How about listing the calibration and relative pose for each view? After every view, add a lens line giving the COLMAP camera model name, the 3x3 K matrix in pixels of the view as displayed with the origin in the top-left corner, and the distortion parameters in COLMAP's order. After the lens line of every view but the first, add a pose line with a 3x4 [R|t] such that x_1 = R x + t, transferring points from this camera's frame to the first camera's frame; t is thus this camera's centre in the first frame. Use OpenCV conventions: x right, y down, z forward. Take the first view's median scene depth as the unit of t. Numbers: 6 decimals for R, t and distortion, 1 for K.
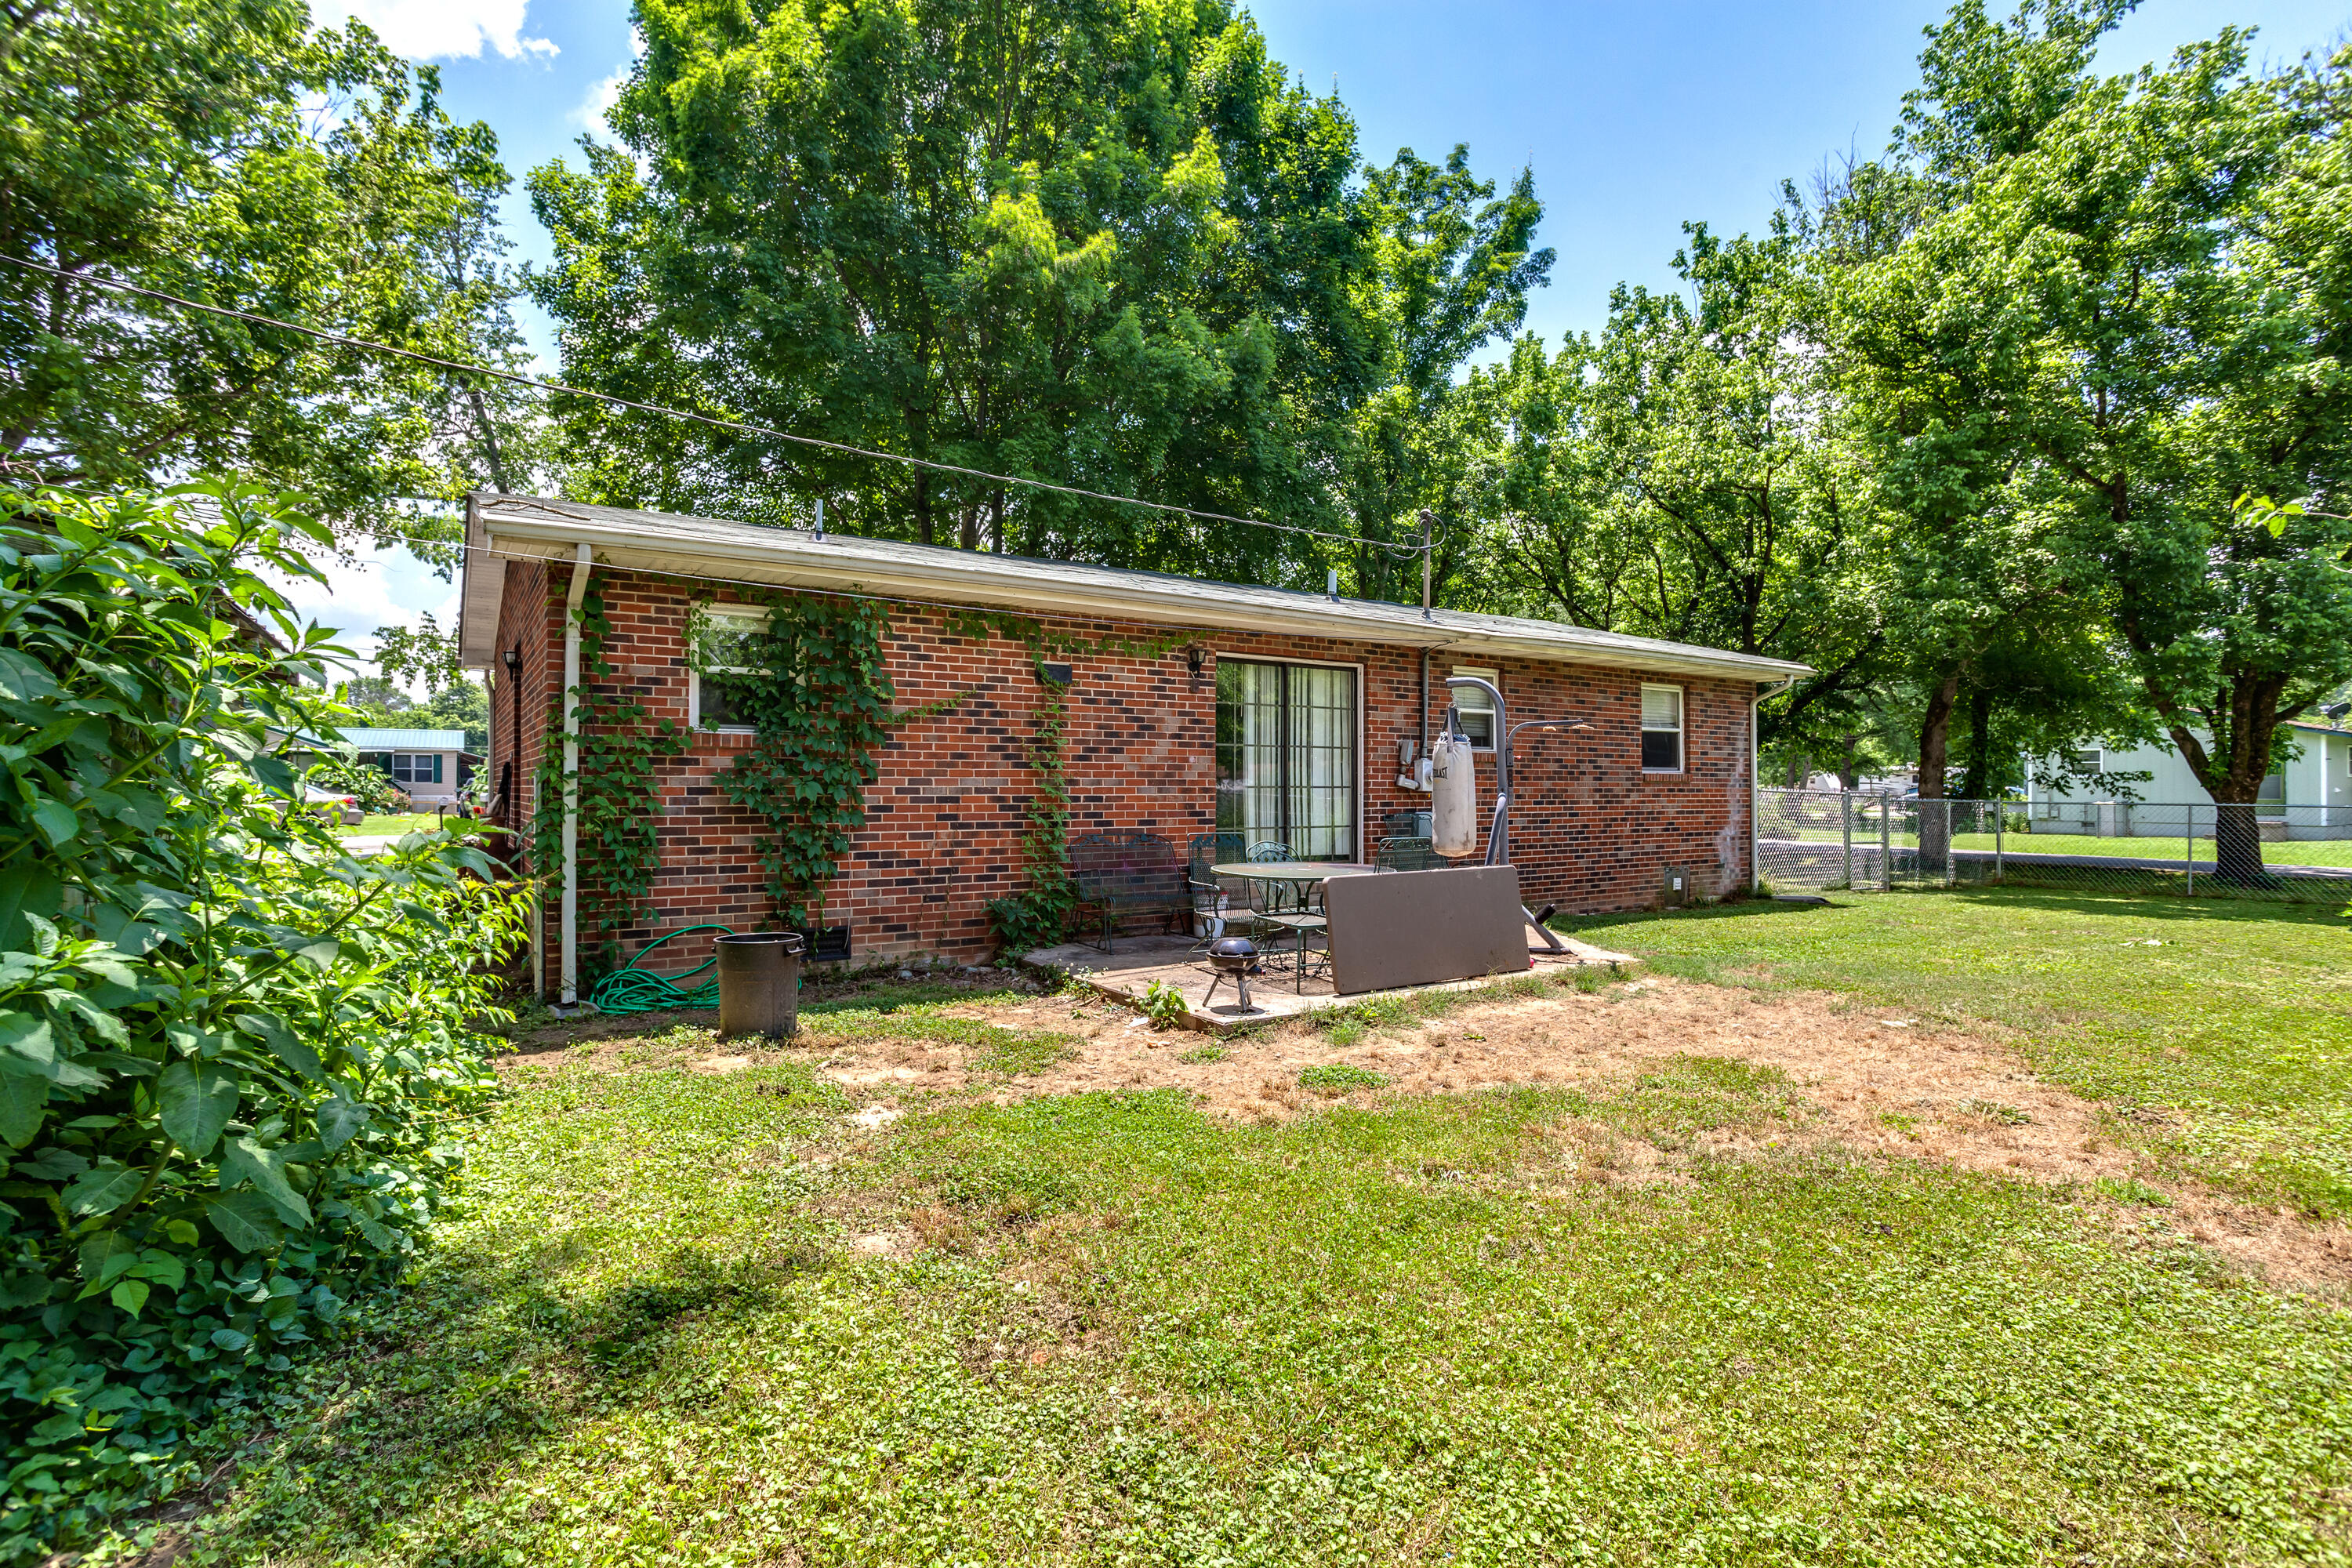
lens RADIAL K [[1128.2, 0, 1198.4], [0, 1128.2, 776.1], [0, 0, 1]] dist [-0.003853, 0.001428]
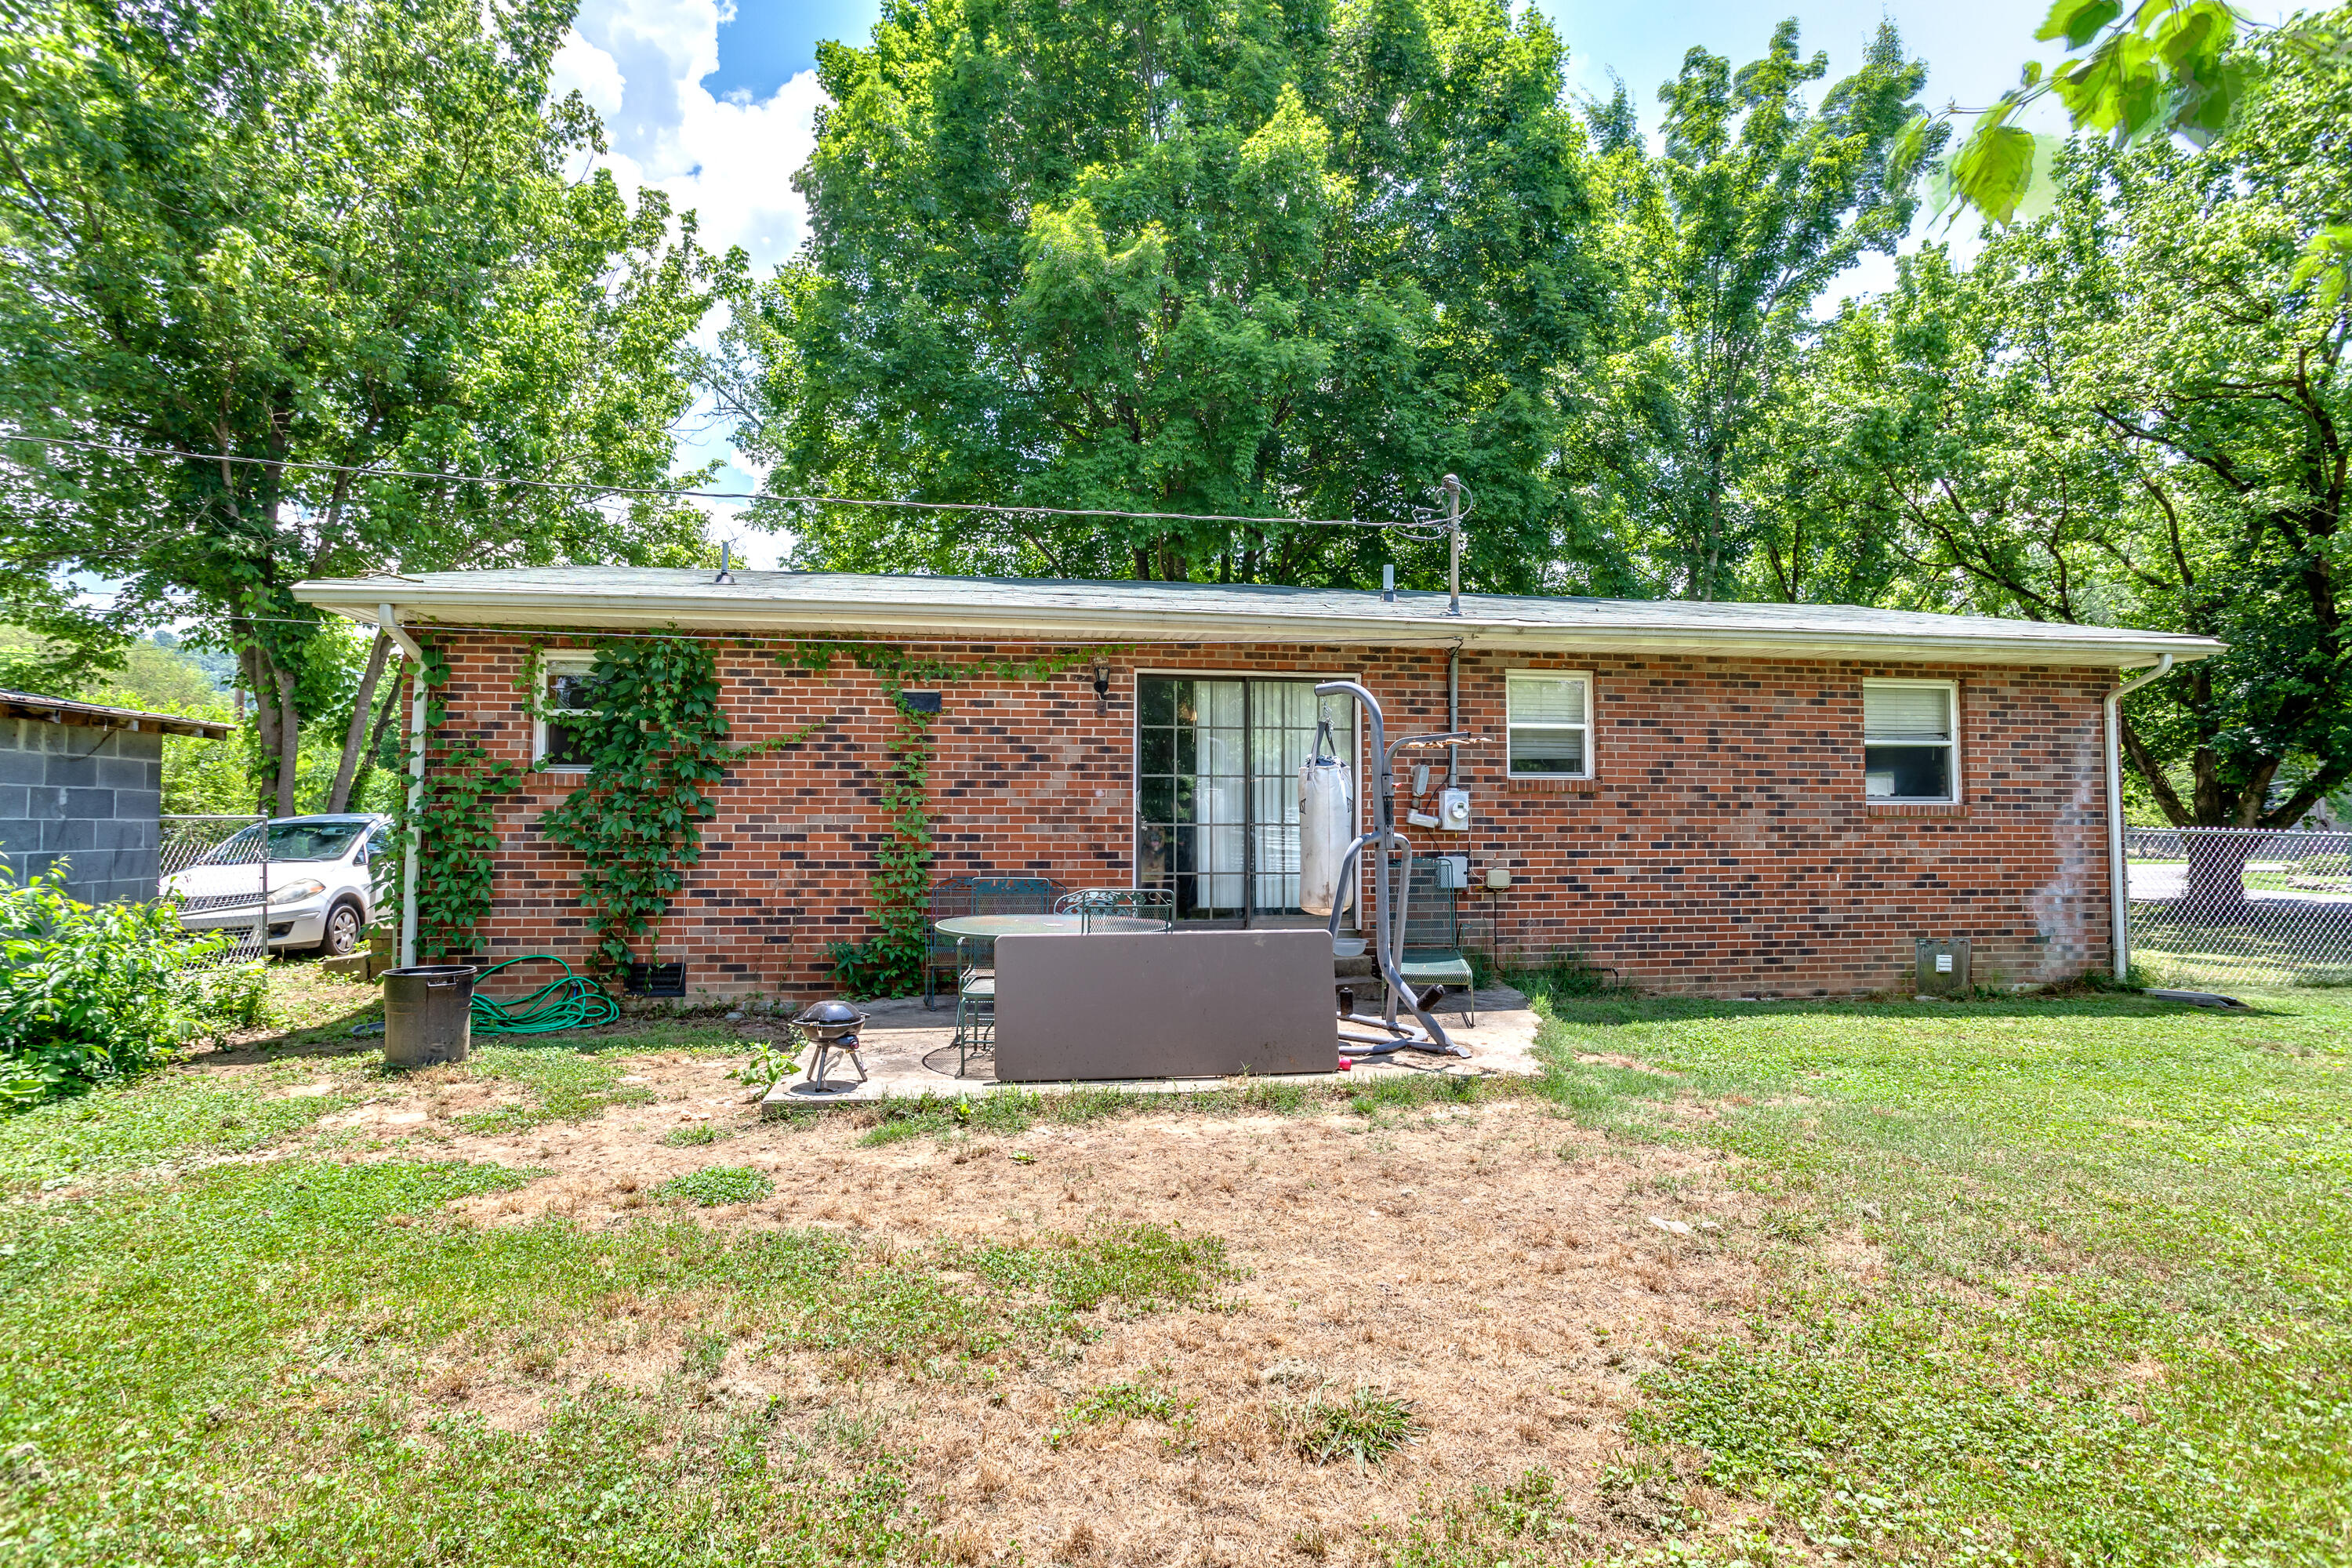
lens RADIAL K [[1128.2, 0, 1173.0], [0, 1128.2, 802.8], [0, 0, 1]] dist [-0.003853, 0.001428]
pose [[0.900827, -0.011007, -0.434038, 0.452176], [0.004812, 0.999870, -0.015368, 0.007054], [0.434151, 0.011755, 0.900764, 0.250530]]
